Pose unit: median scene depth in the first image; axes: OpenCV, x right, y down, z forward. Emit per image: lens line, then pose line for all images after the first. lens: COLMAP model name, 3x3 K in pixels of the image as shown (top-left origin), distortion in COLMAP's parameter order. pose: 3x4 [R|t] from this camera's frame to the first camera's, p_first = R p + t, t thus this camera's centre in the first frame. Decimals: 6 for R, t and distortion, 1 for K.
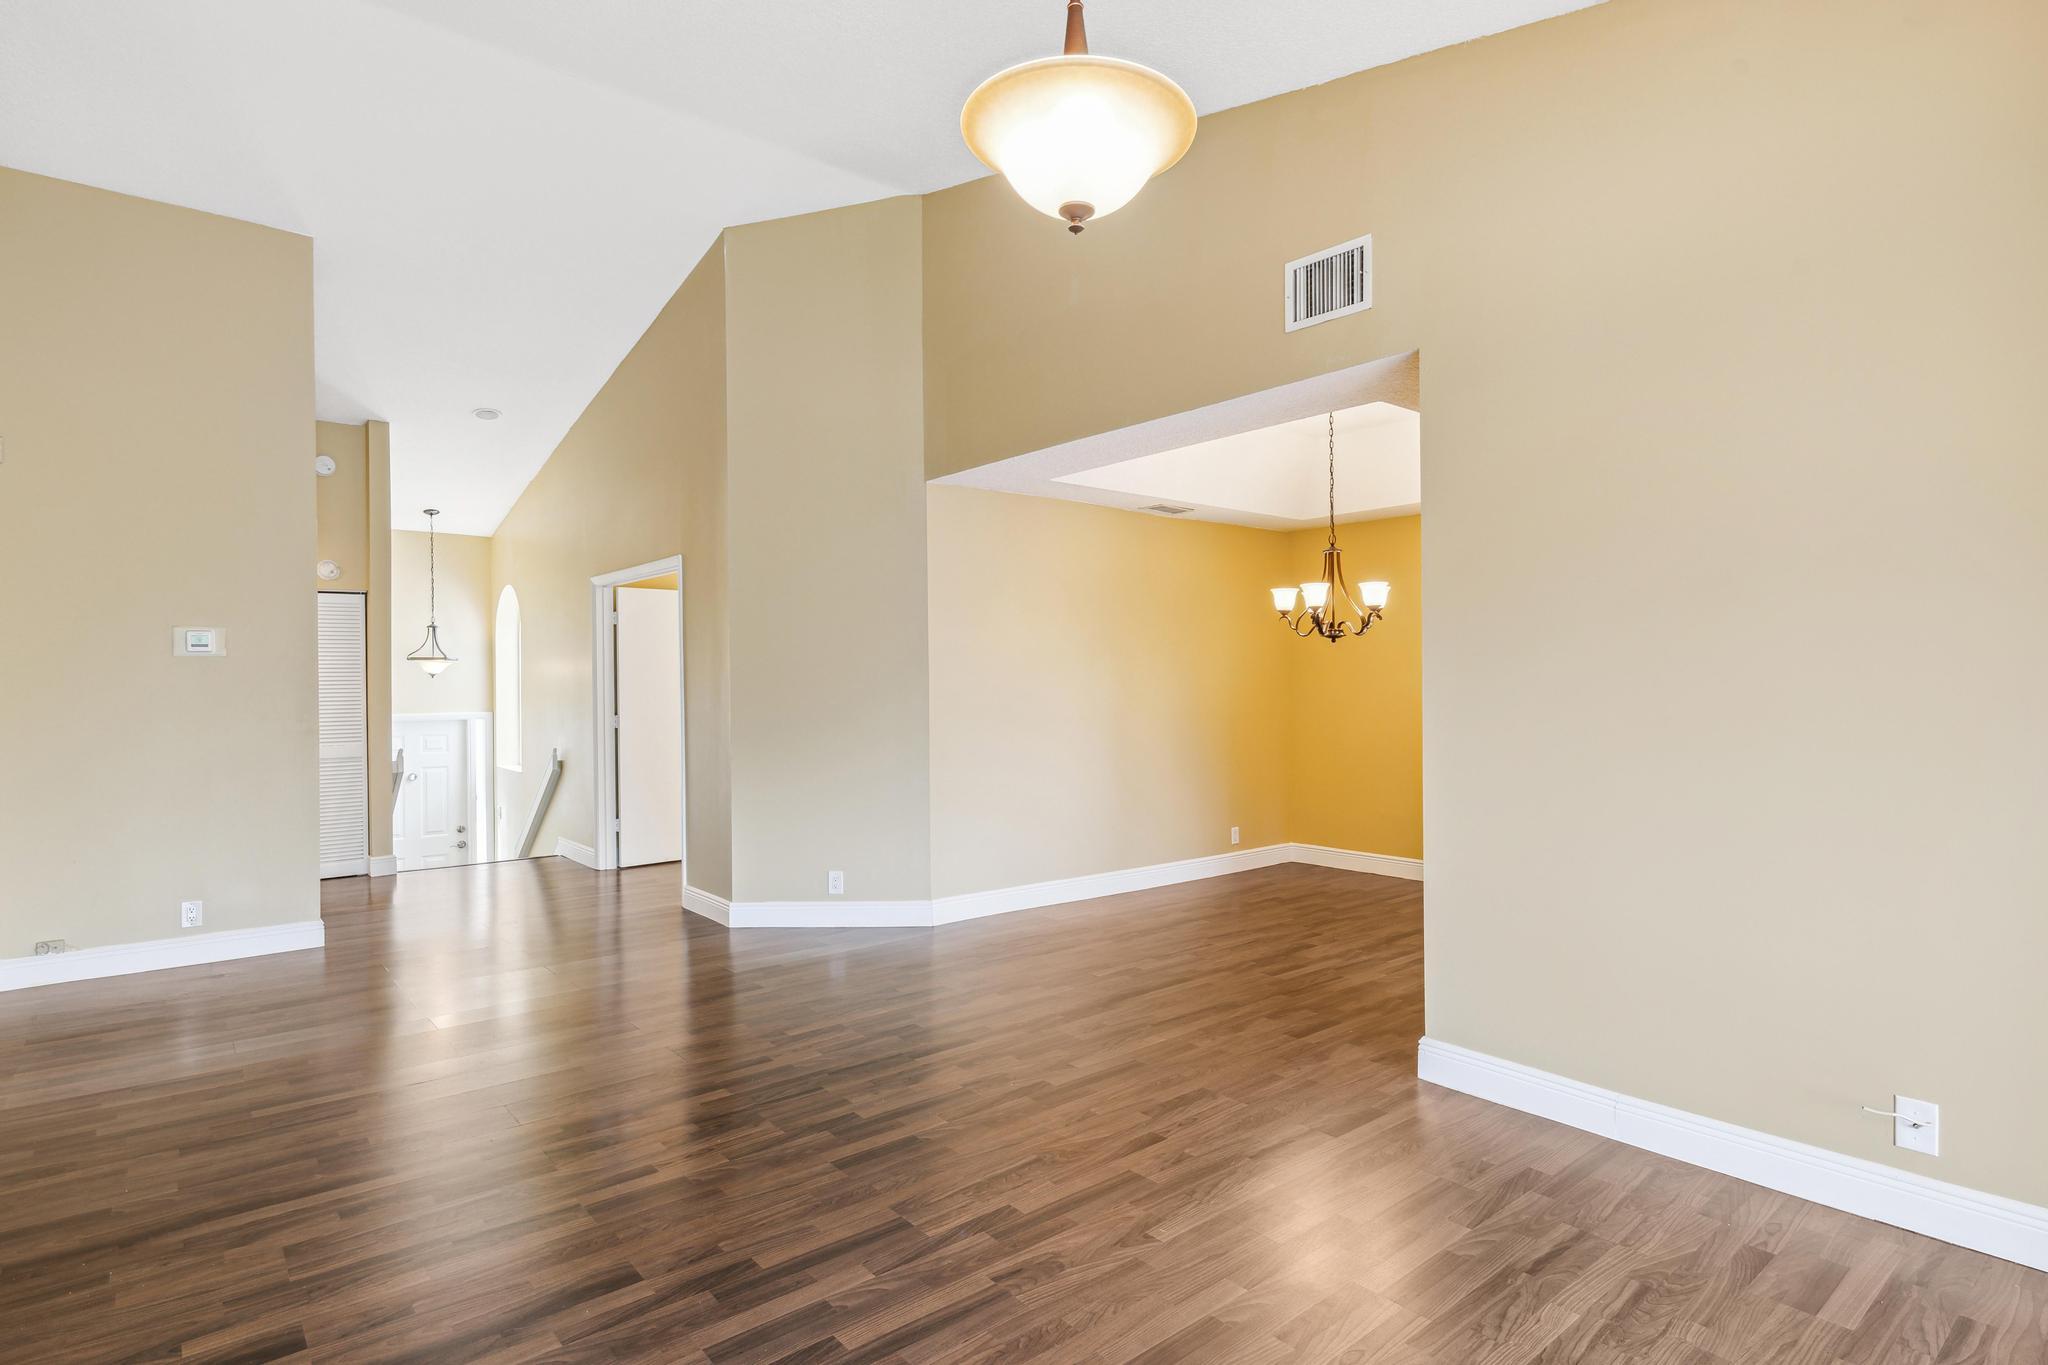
lens RADIAL K [[1047.1, 0, 1024.0], [0, 1047.1, 682.5], [0, 0, 1]] dist [-0.000738, 0.000023]
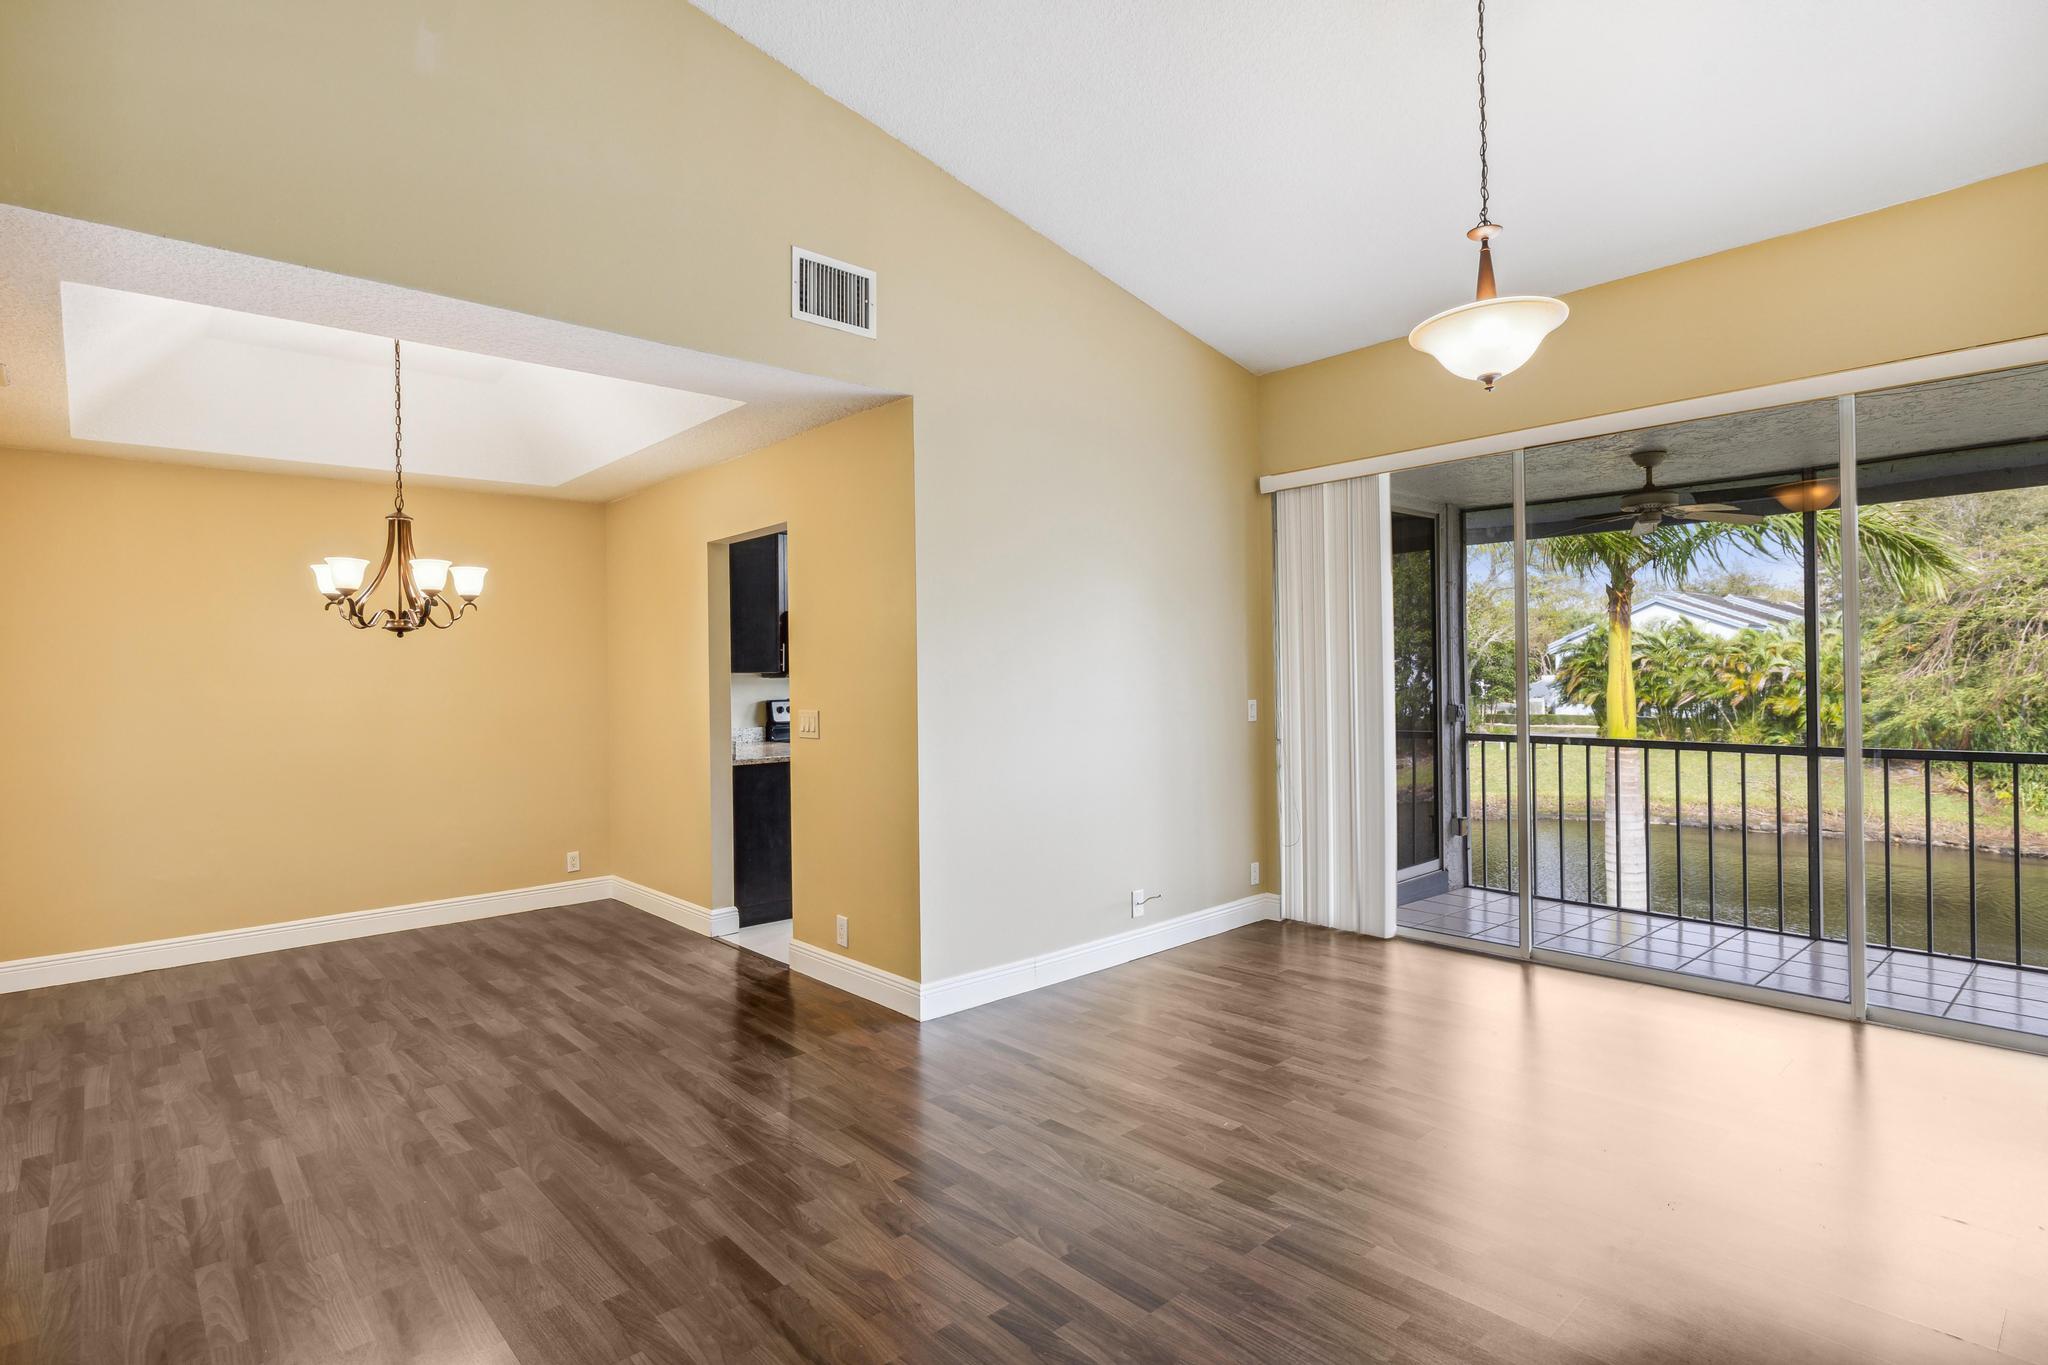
lens RADIAL K [[1027.4, 0, 1031.1], [0, 1027.4, 663.7], [0, 0, 1]] dist [-0.000720, -0.000282]
pose [[-0.045808, 0.015502, 0.998830, -0.772360], [0.016793, 0.999750, -0.014746, 0.000134], [-0.998809, 0.016098, -0.046056, 0.925421]]
